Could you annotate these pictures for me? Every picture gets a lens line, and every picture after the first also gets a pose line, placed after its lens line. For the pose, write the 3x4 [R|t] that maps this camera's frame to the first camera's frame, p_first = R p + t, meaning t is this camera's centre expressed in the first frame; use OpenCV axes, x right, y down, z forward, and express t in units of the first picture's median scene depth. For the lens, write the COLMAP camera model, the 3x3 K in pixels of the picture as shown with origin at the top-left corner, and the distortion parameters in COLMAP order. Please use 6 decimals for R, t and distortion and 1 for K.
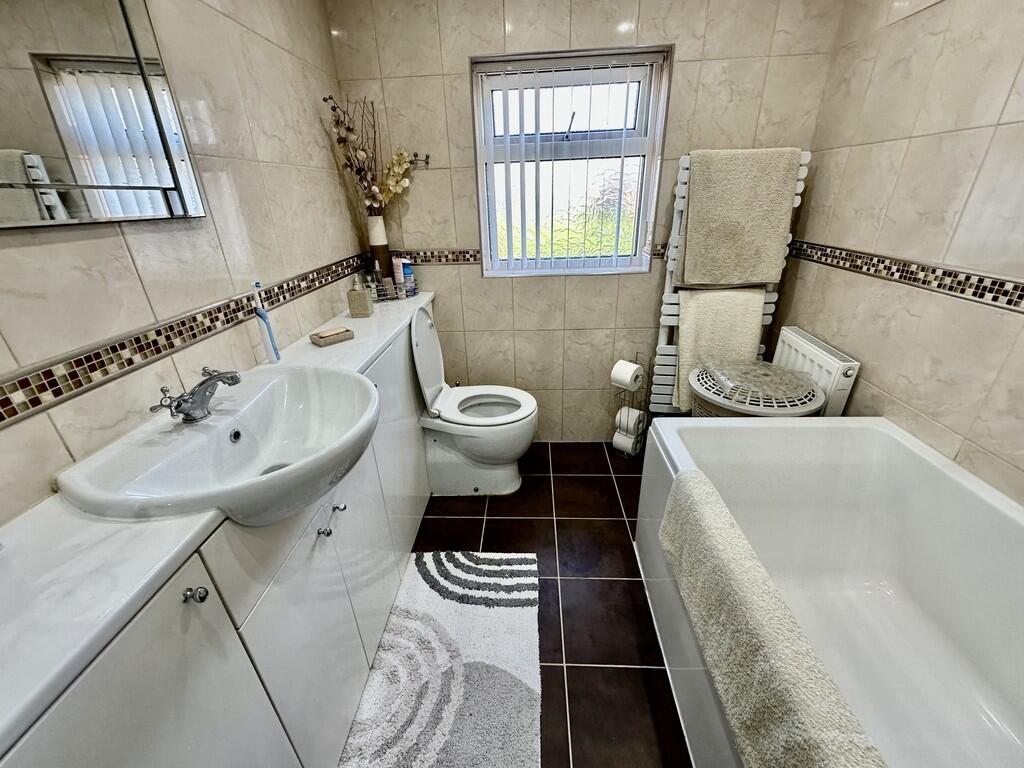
lens RADIAL K [[408.7, 0, 510.5], [0, 408.7, 379.1], [0, 0, 1]] dist [-0.000879, 0.000713]
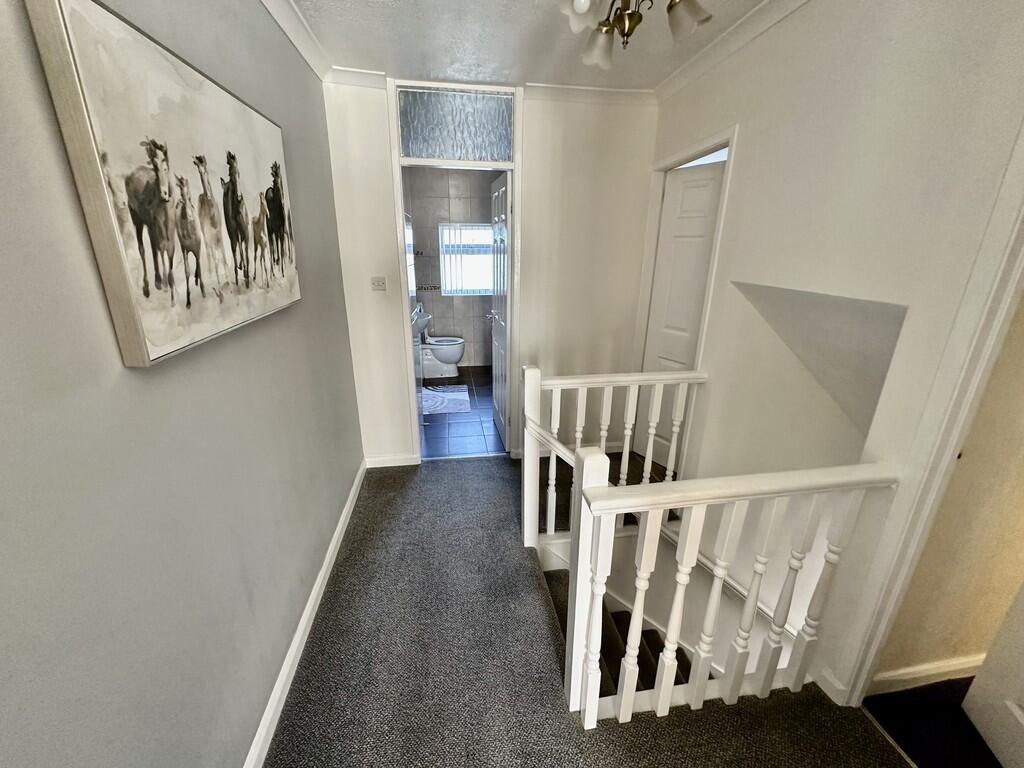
lens RADIAL K [[408.7, 0, 512.9], [0, 408.7, 381.1], [0, 0, 1]] dist [-0.000879, 0.000713]
pose [[0.978001, -0.029940, 0.206440, -0.196337], [0.049389, 0.994742, -0.089711, 0.615327], [-0.202669, 0.097934, 0.974338, -1.751120]]
